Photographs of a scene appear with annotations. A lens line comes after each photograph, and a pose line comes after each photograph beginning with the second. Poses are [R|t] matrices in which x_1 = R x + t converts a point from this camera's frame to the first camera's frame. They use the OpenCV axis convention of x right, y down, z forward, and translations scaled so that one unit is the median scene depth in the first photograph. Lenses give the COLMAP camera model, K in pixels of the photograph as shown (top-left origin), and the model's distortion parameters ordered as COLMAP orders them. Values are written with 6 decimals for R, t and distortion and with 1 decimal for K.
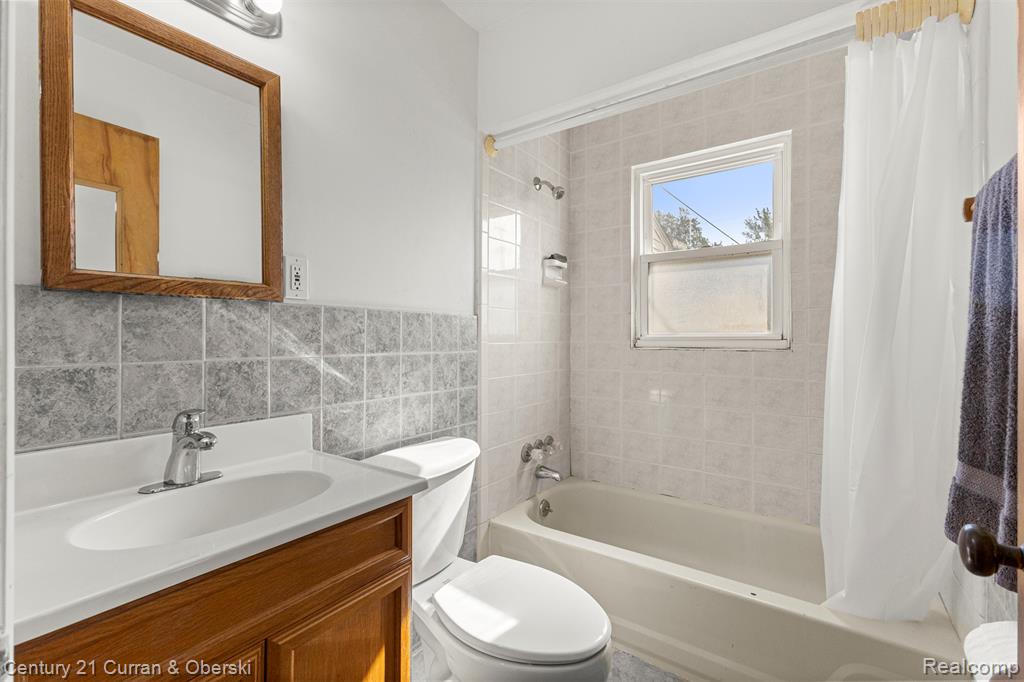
lens RADIAL K [[445.5, 0, 510.0], [0, 445.5, 340.0], [0, 0, 1]] dist [0.012530, -0.001055]
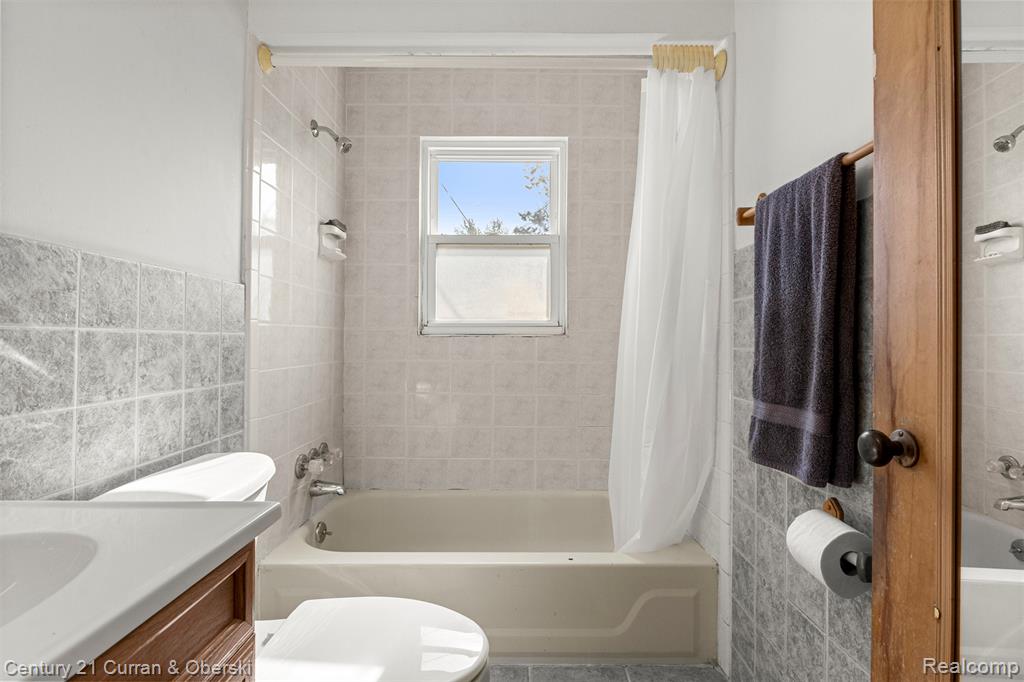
lens RADIAL K [[475.2, 0, 512.5], [0, 475.2, 339.2], [0, 0, 1]] dist [-0.007127, 0.001610]
pose [[0.818580, 0.002427, 0.574387, -0.153027], [-0.000126, 0.999992, -0.004045, 0.035932], [-0.574392, 0.003239, 0.818574, 0.112799]]
